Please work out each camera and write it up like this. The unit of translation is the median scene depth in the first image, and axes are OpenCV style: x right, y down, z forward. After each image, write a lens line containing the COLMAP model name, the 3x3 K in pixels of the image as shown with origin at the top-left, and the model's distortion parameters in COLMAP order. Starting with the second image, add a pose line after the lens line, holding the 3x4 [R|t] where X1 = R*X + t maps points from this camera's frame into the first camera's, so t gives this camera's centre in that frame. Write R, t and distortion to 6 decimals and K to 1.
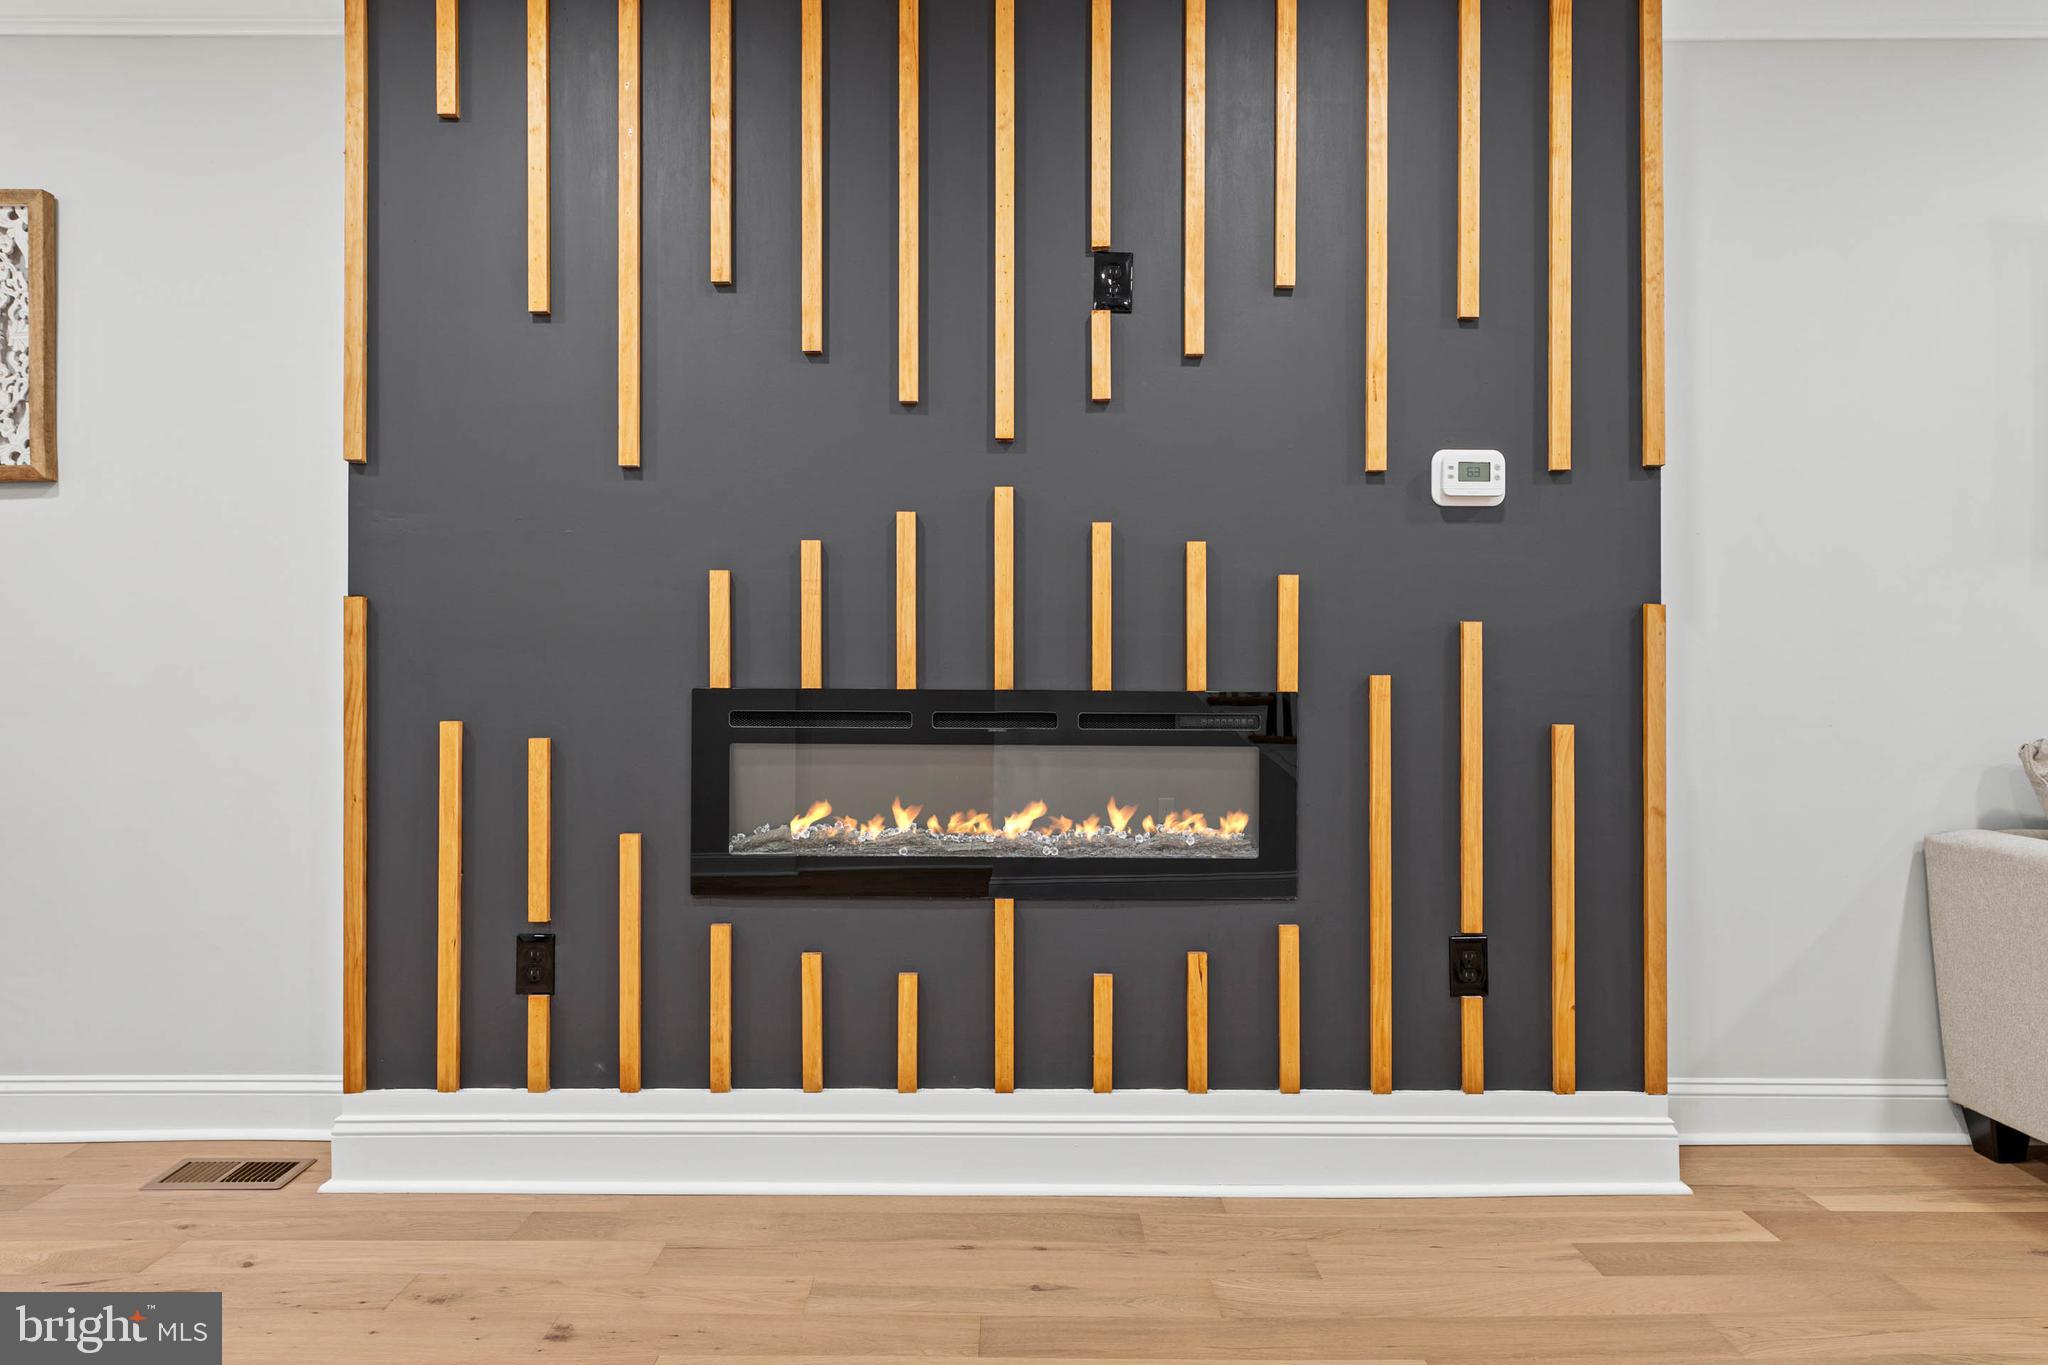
lens RADIAL K [[1259.5, 0, 1064.2], [0, 1259.5, 652.1], [0, 0, 1]] dist [-0.003967, -0.001591]
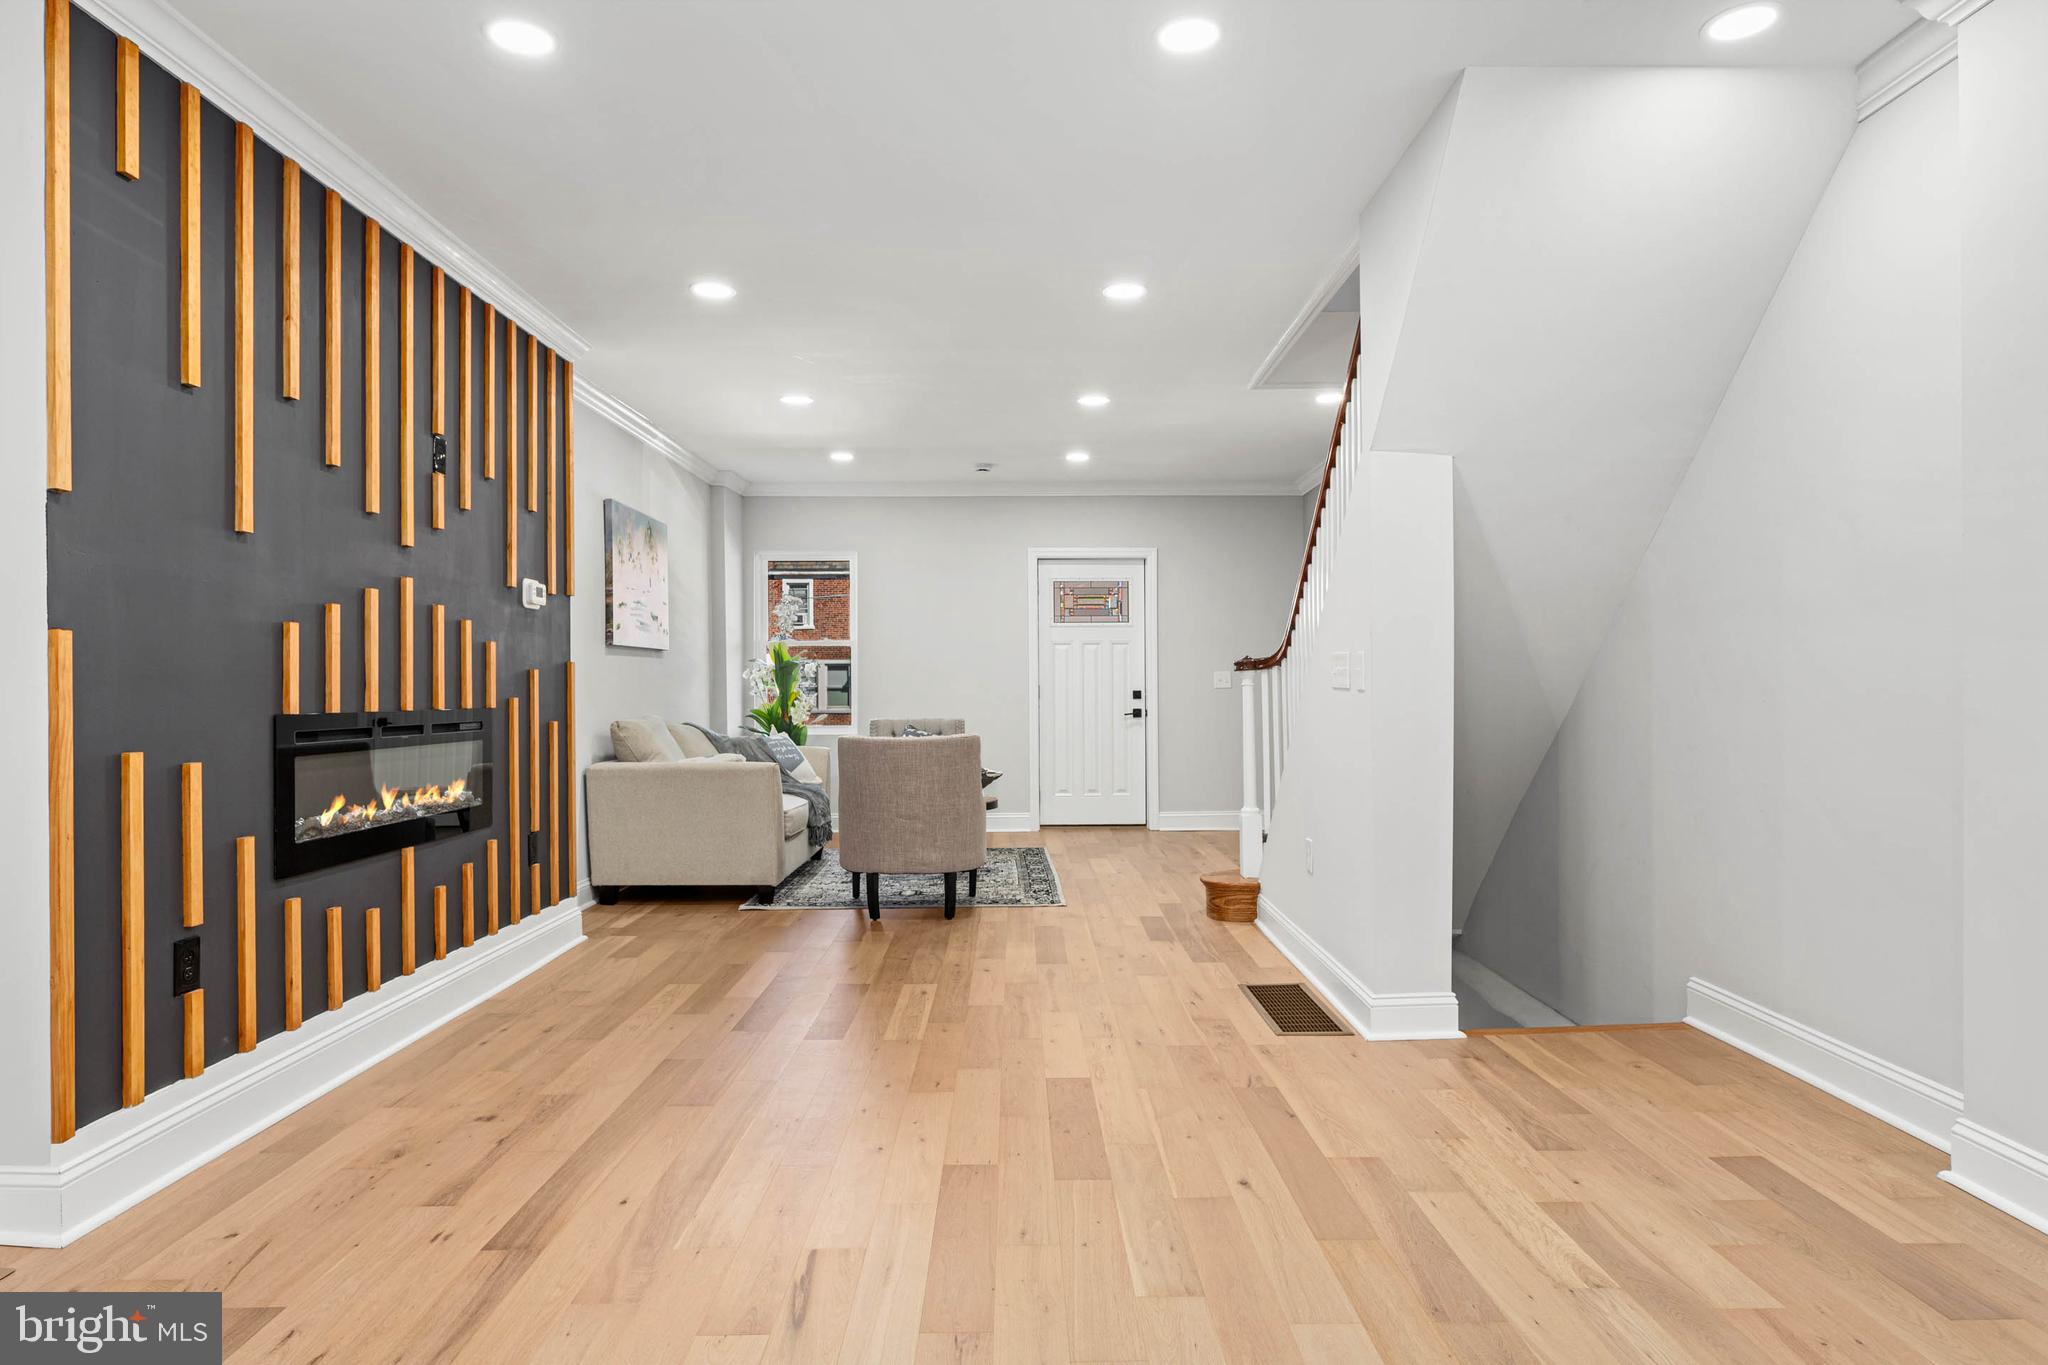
lens RADIAL K [[1185.9, 0, 1019.3], [0, 1185.9, 670.3], [0, 0, 1]] dist [-0.001361, -0.001304]
pose [[-0.005568, 0.014333, 0.999882, -1.486830], [0.006646, 0.999876, -0.014296, 0.006048], [-0.999962, 0.006566, -0.005663, 0.265588]]
